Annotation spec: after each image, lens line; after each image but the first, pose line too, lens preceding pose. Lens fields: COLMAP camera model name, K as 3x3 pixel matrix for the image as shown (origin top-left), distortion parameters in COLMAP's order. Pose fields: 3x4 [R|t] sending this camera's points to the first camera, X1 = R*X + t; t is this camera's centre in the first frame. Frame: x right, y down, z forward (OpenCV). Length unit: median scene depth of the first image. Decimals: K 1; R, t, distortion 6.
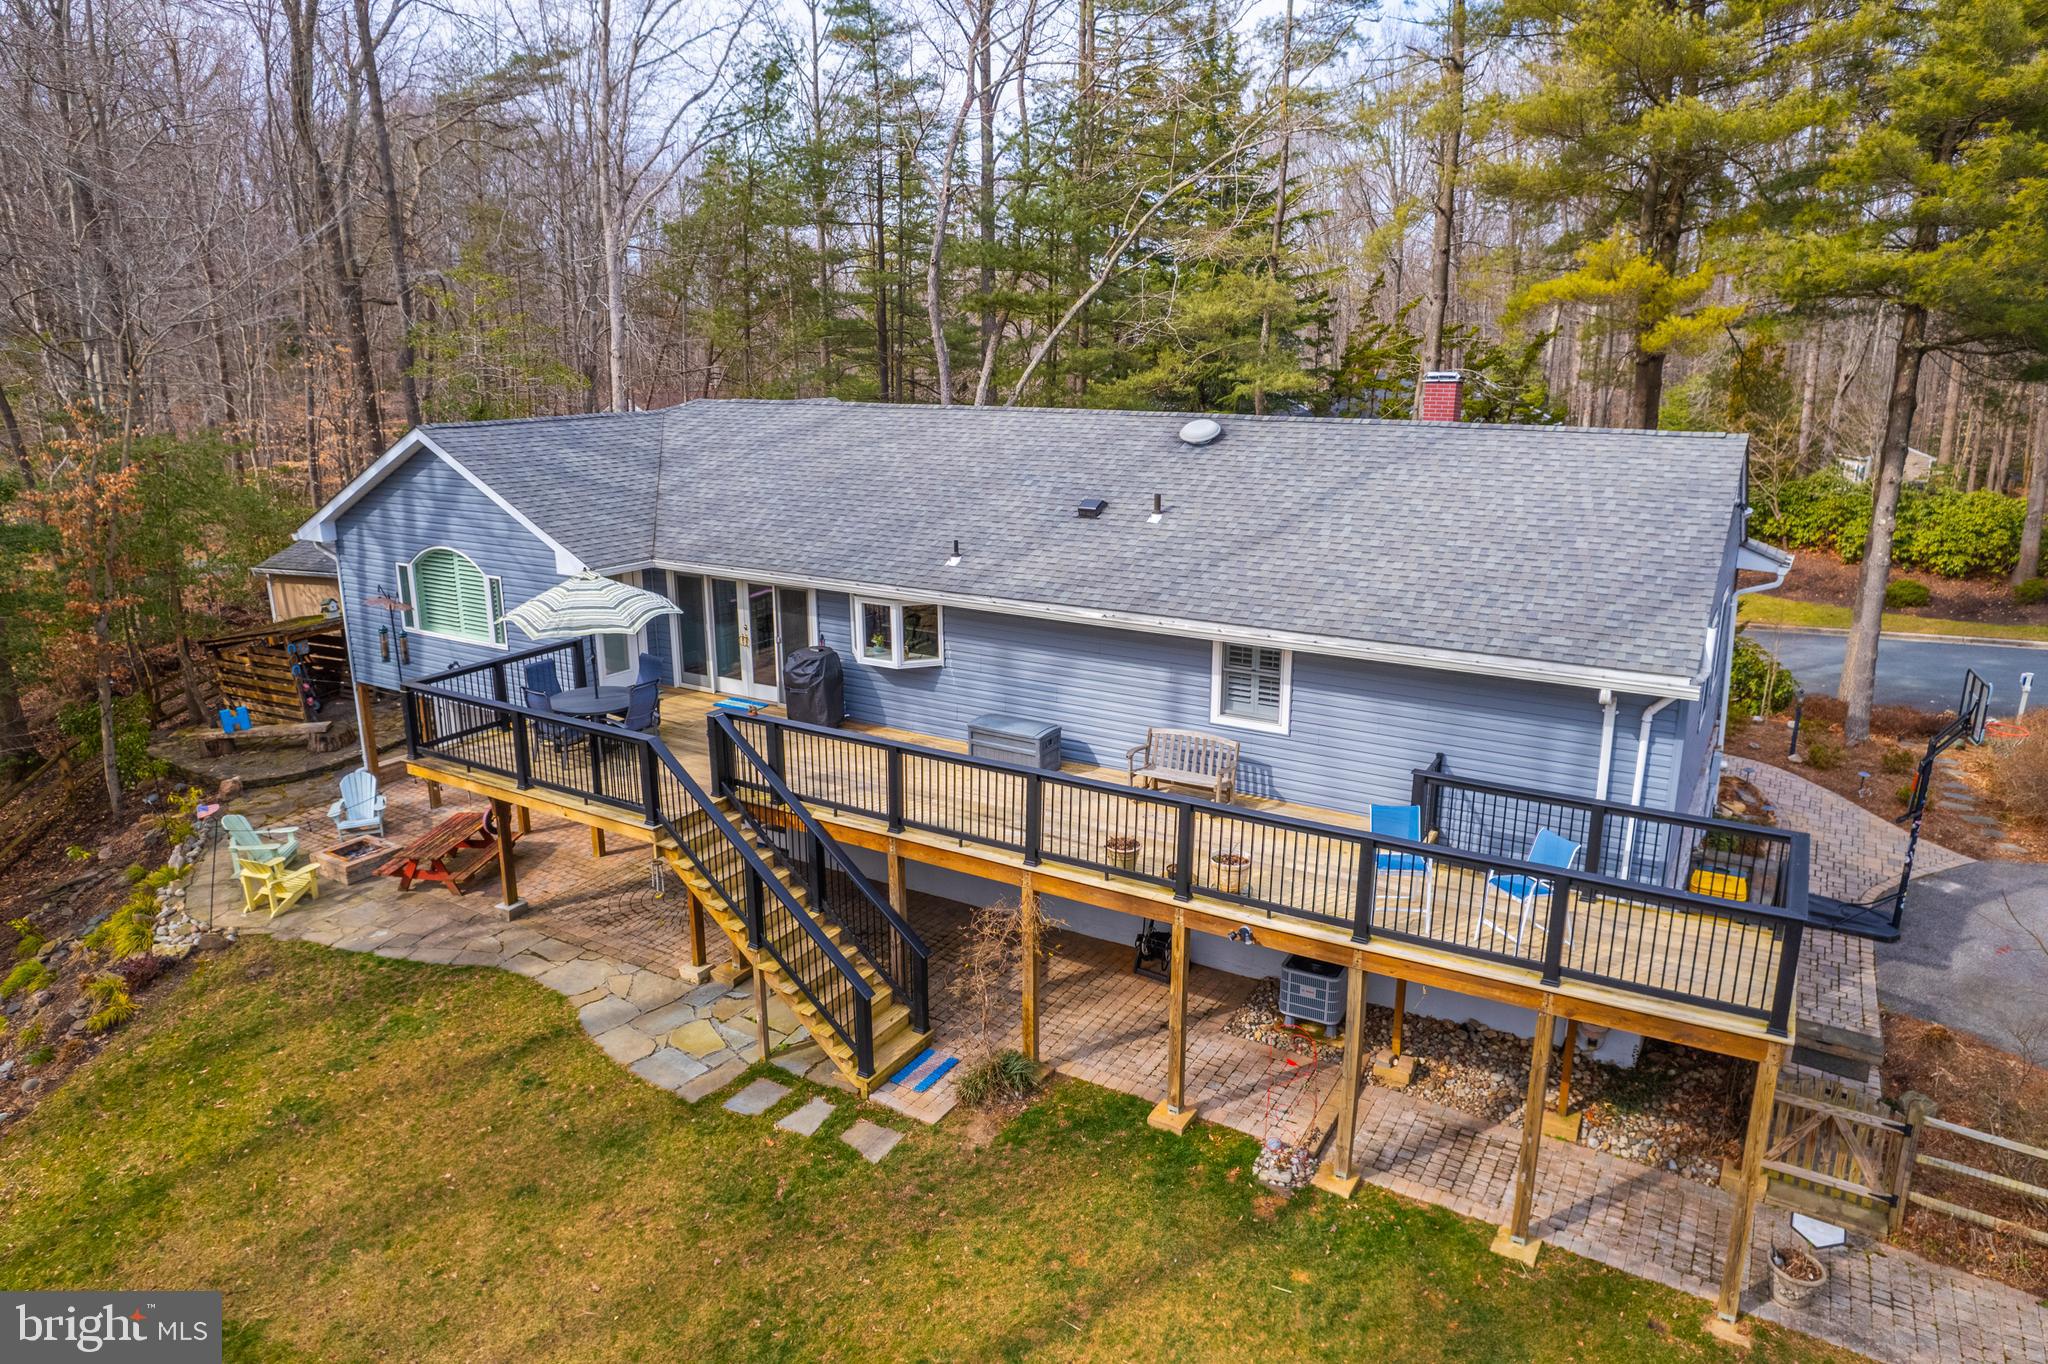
lens RADIAL K [[1292.9, 0, 1032.1], [0, 1292.9, 674.3], [0, 0, 1]] dist [-0.062375, 0.050696]
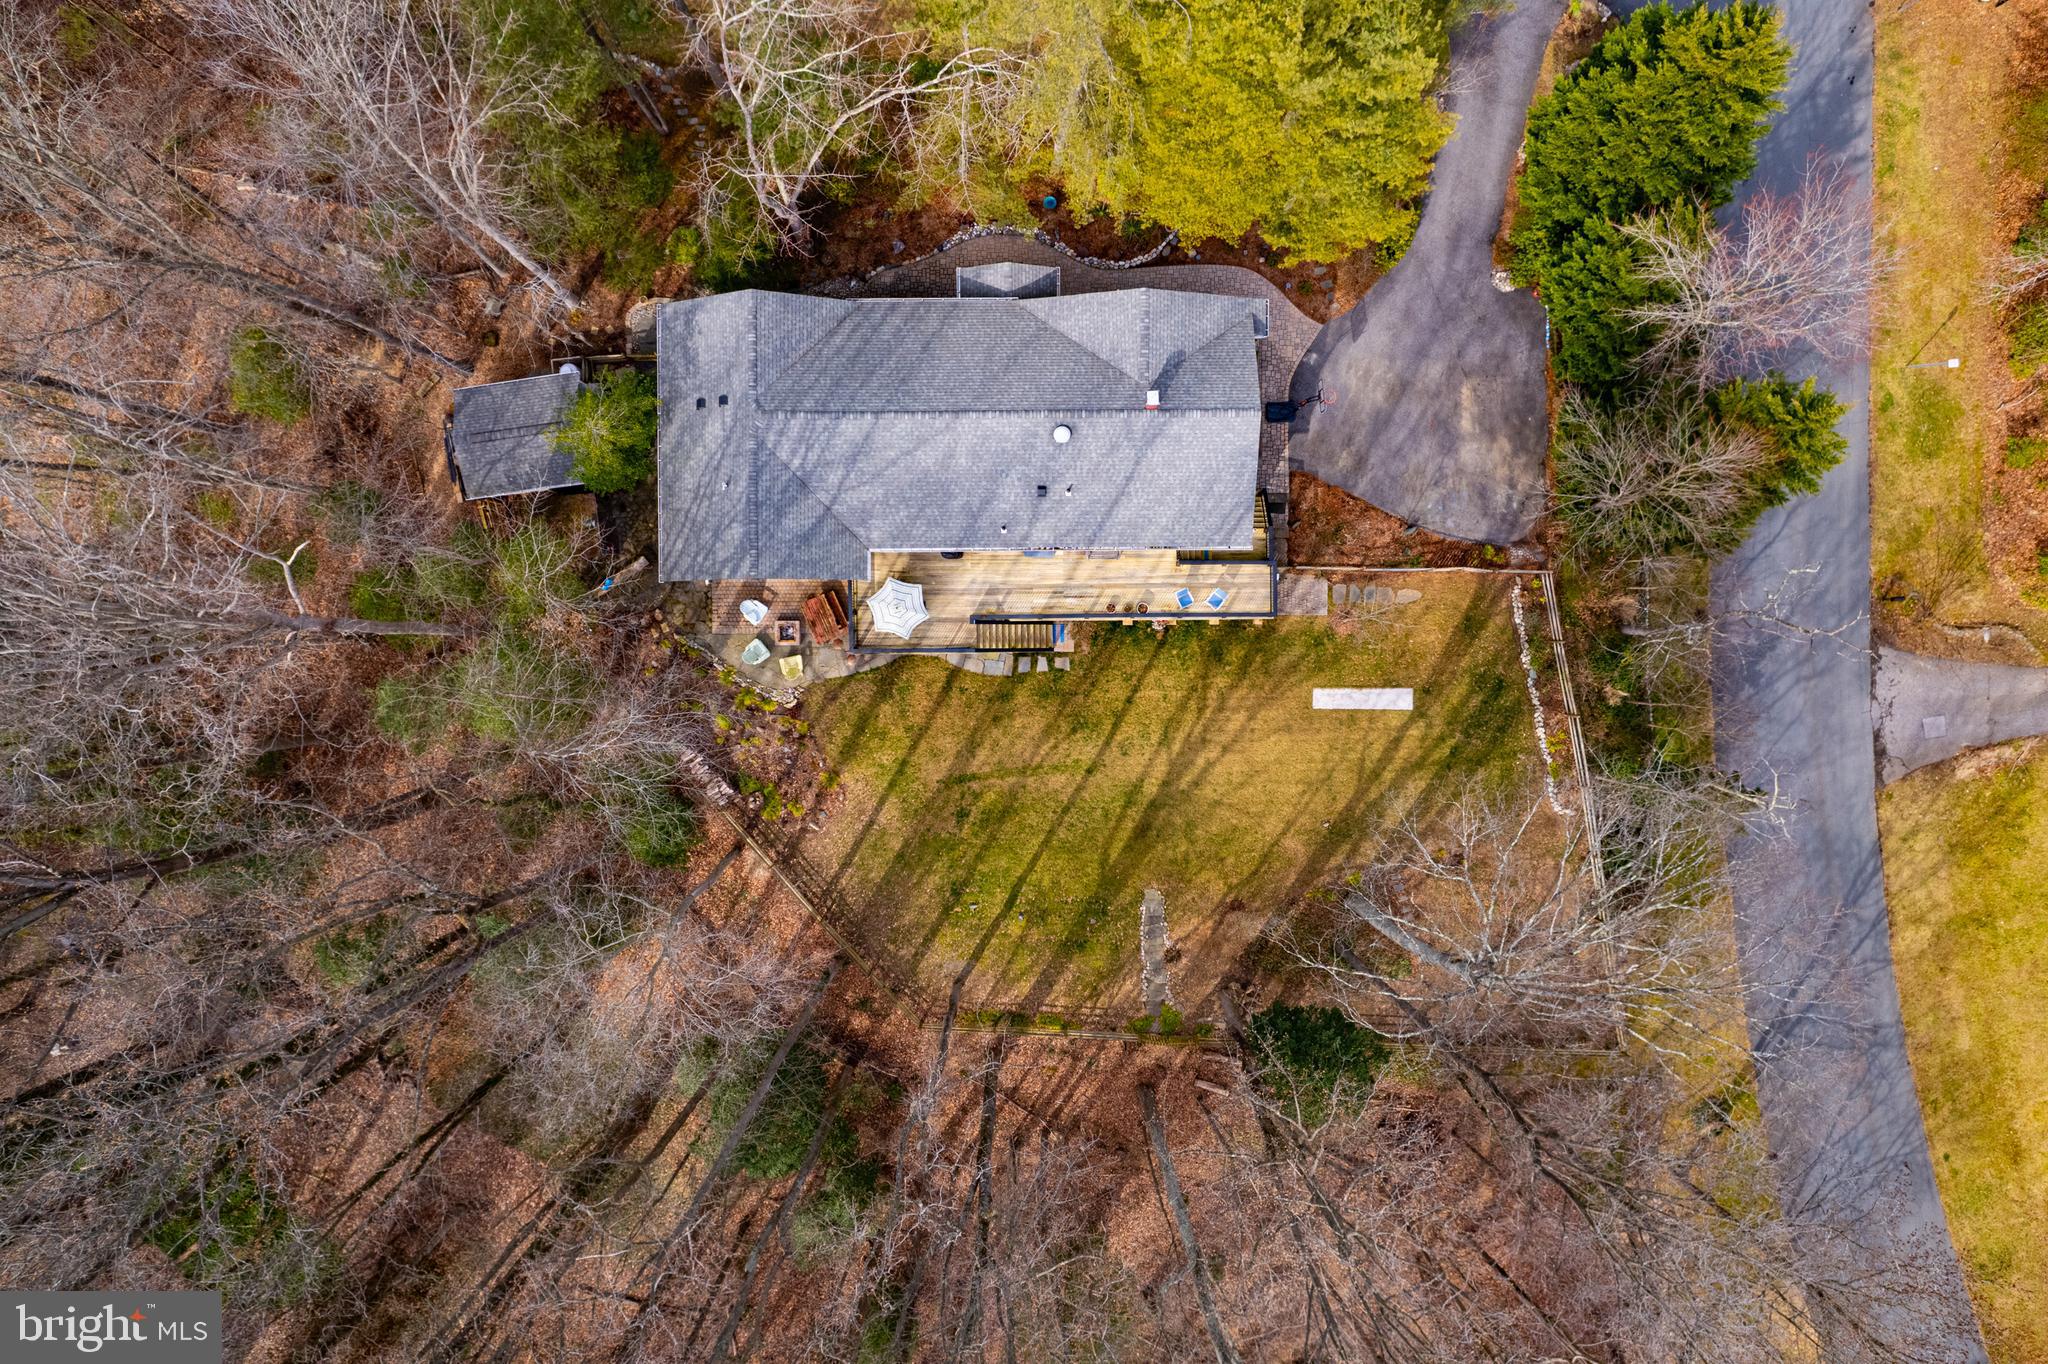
lens RADIAL K [[1292.9, 0, 1032.1], [0, 1292.9, 674.3], [0, 0, 1]] dist [-0.062375, 0.050696]
pose [[0.852848, -0.522033, -0.011484, -0.158836], [0.134241, 0.197951, 0.970976, -3.083339], [-0.504609, -0.829636, 0.238901, 0.079917]]
